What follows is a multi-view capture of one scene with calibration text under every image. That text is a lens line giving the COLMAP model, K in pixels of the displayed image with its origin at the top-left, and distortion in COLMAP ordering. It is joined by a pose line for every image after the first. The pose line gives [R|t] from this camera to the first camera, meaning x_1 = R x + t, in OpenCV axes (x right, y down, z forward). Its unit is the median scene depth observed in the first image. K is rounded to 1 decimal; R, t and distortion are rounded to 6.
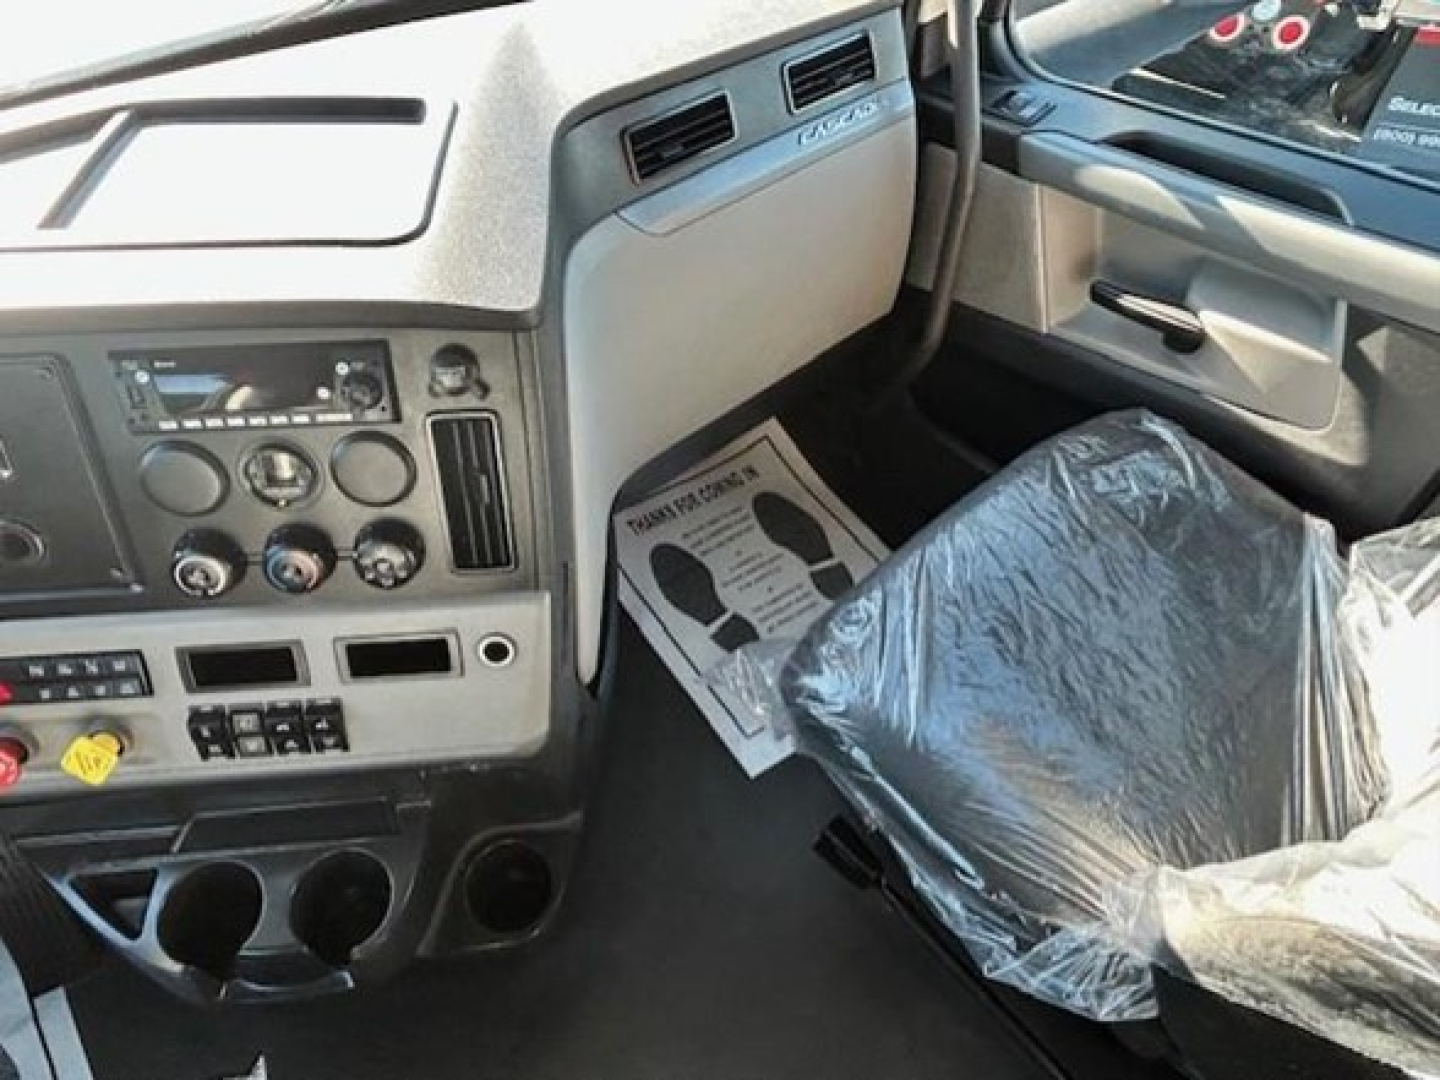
lens RADIAL K [[985.4, 0, 723.3], [0, 985.4, 530.1], [0, 0, 1]] dist [-0.002784, -0.000124]
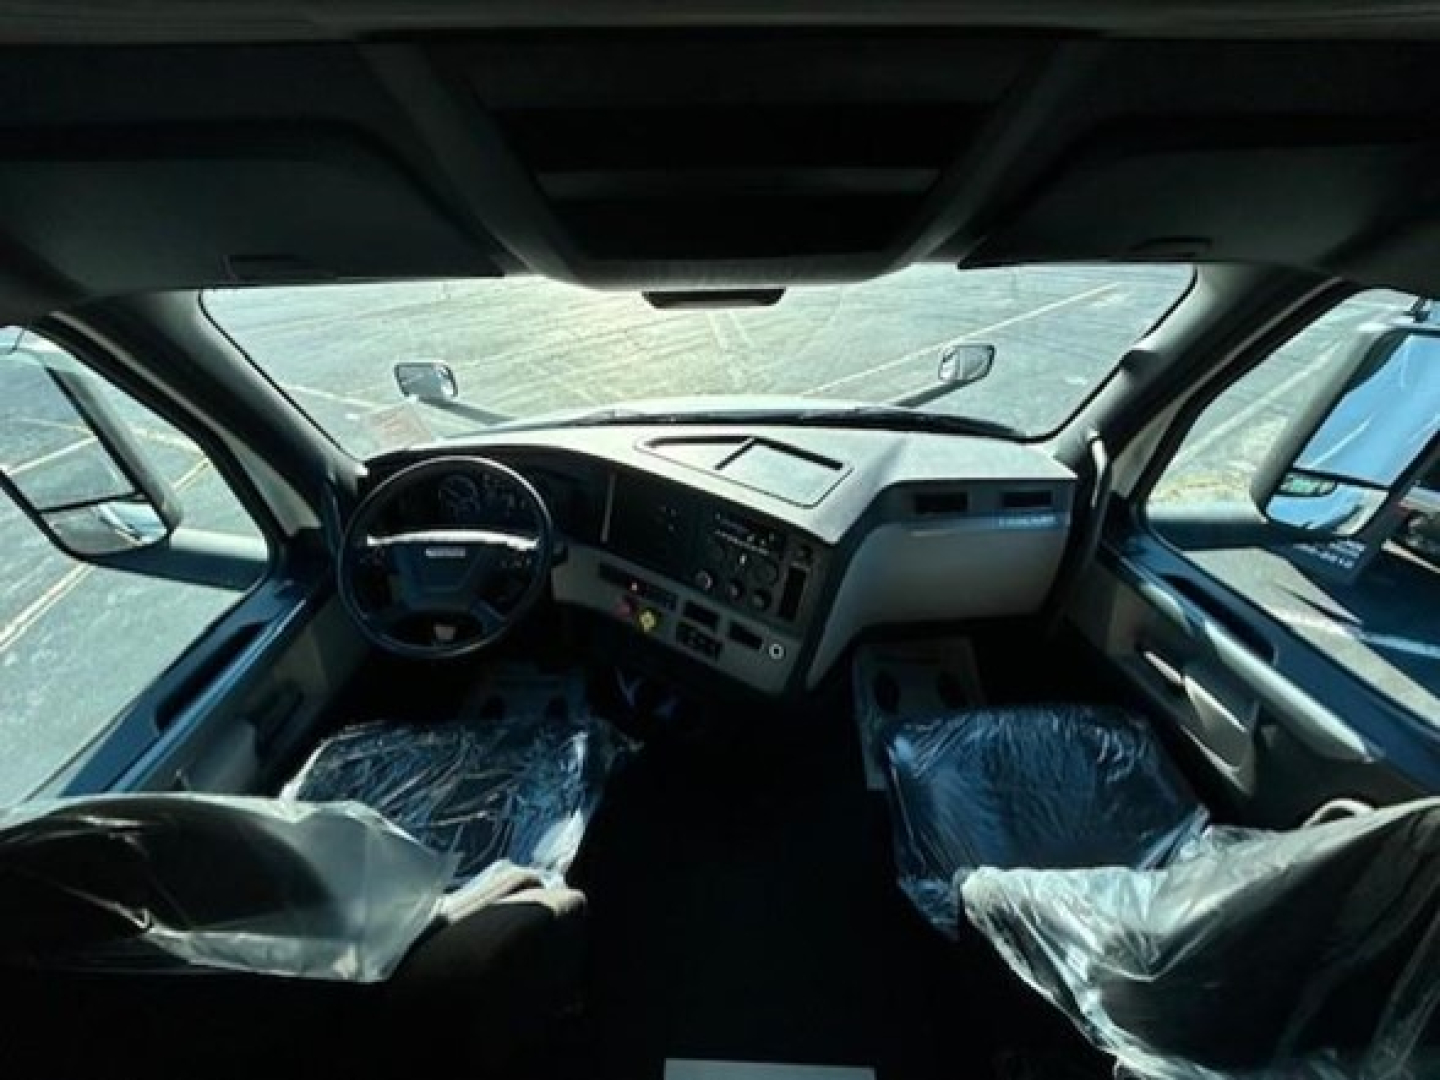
lens RADIAL K [[985.4, 0, 719.8], [0, 985.4, 540.1], [0, 0, 1]] dist [-0.002784, -0.000124]
pose [[0.790989, 0.362438, -0.492925, 0.900197], [-0.453395, 0.888192, -0.074485, 0.130288], [0.410816, 0.282407, 0.866877, -1.547624]]
